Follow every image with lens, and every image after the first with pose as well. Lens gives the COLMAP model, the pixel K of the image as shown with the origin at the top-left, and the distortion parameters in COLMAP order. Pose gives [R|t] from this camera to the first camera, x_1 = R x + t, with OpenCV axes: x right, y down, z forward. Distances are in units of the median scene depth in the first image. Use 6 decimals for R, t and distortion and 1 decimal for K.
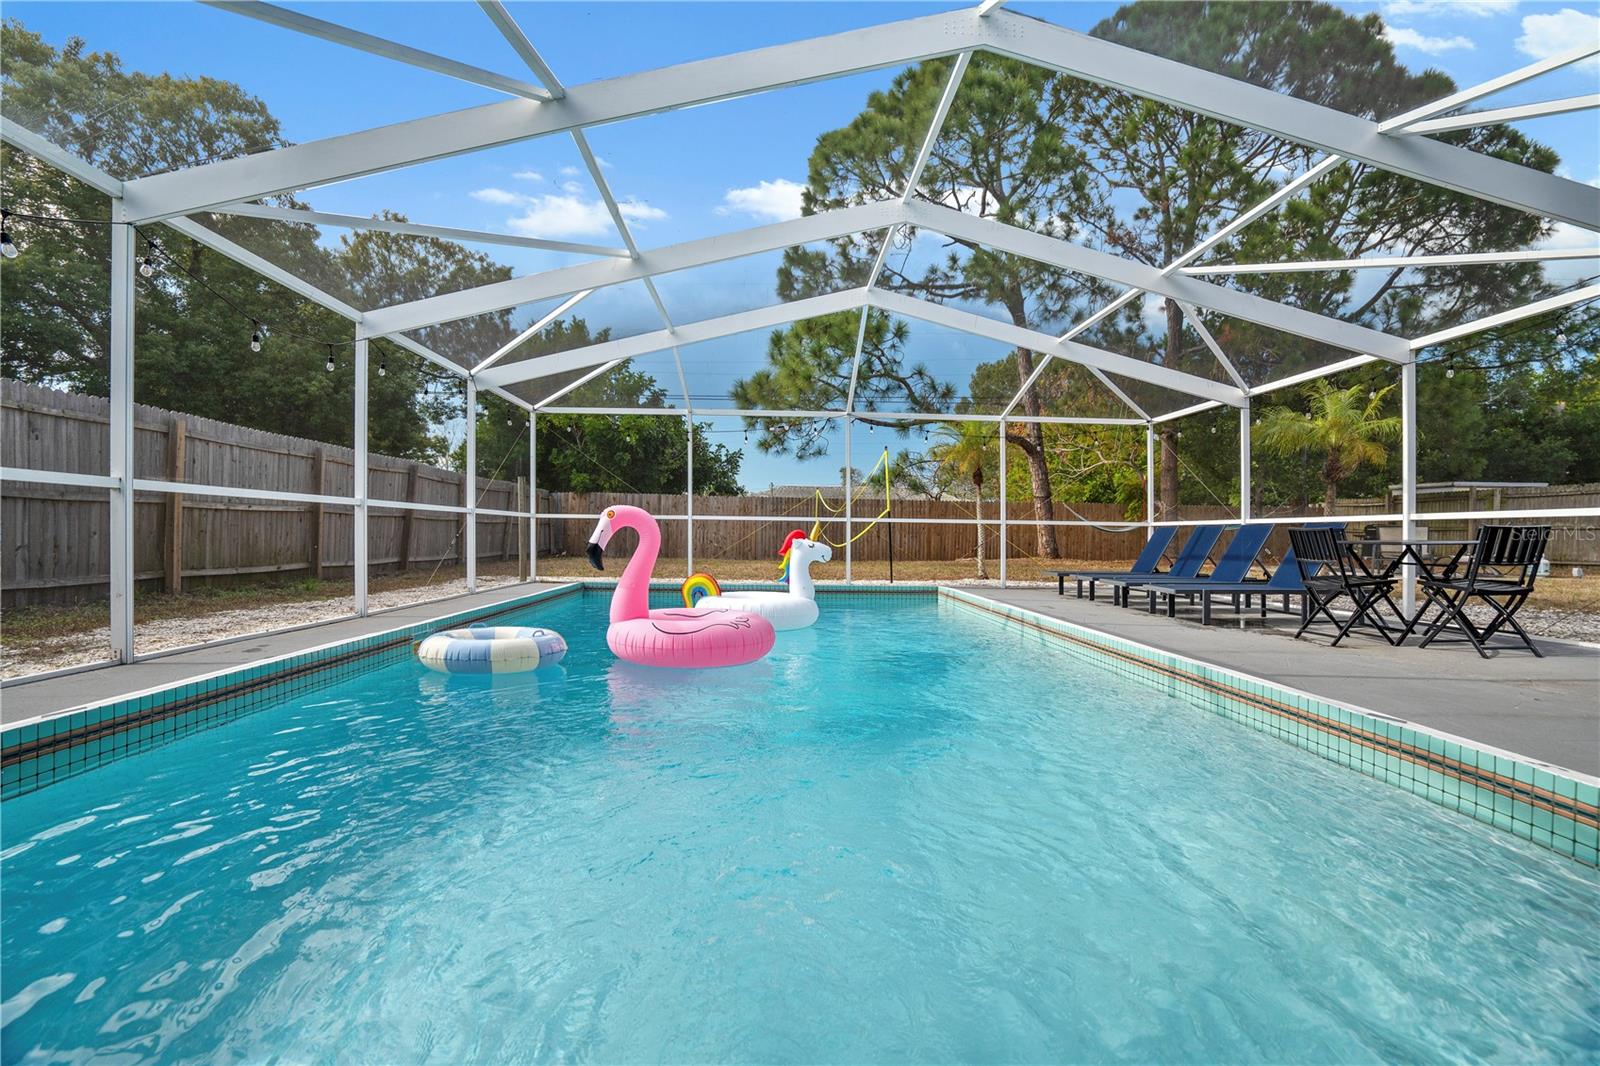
lens RADIAL K [[741.8, 0, 801.8], [0, 741.8, 513.1], [0, 0, 1]] dist [-0.018781, 0.000231]
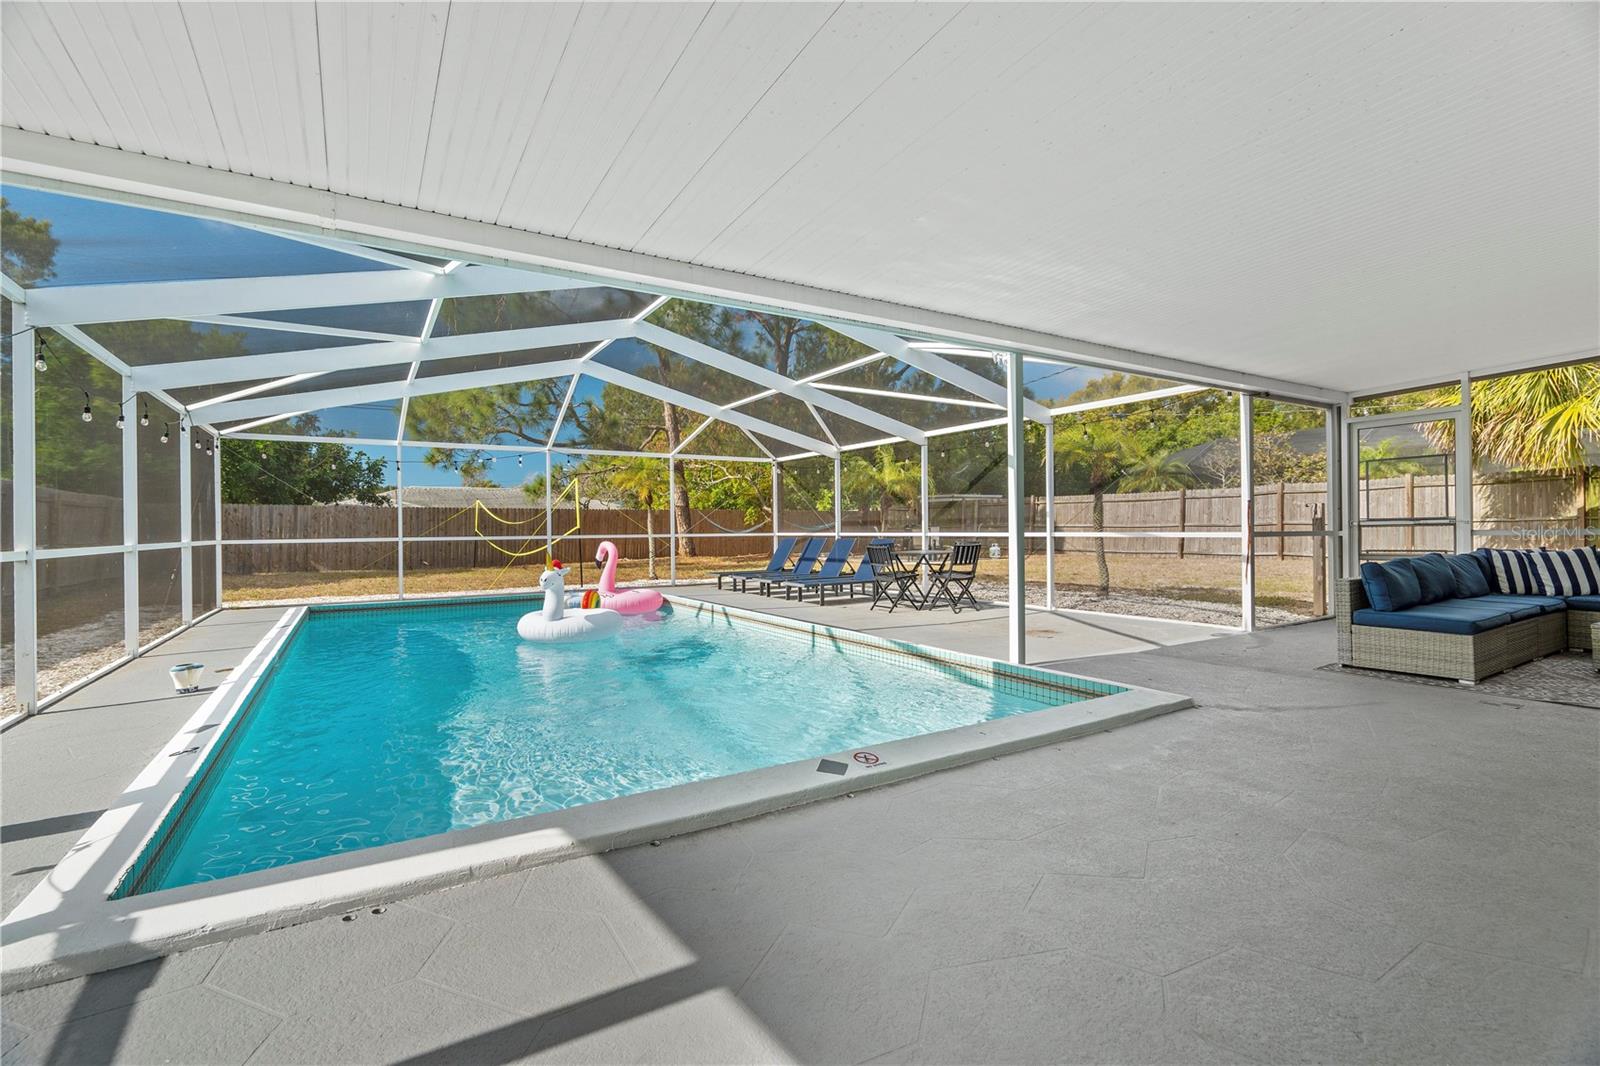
lens RADIAL K [[719.1, 0, 769.5], [0, 719.1, 525.9], [0, 0, 1]] dist [0.002001, 0.000402]
pose [[0.890351, -0.022871, 0.454700, -0.236667], [0.011620, 0.999554, 0.027525, -0.058931], [-0.455126, -0.019224, 0.890219, -0.303441]]
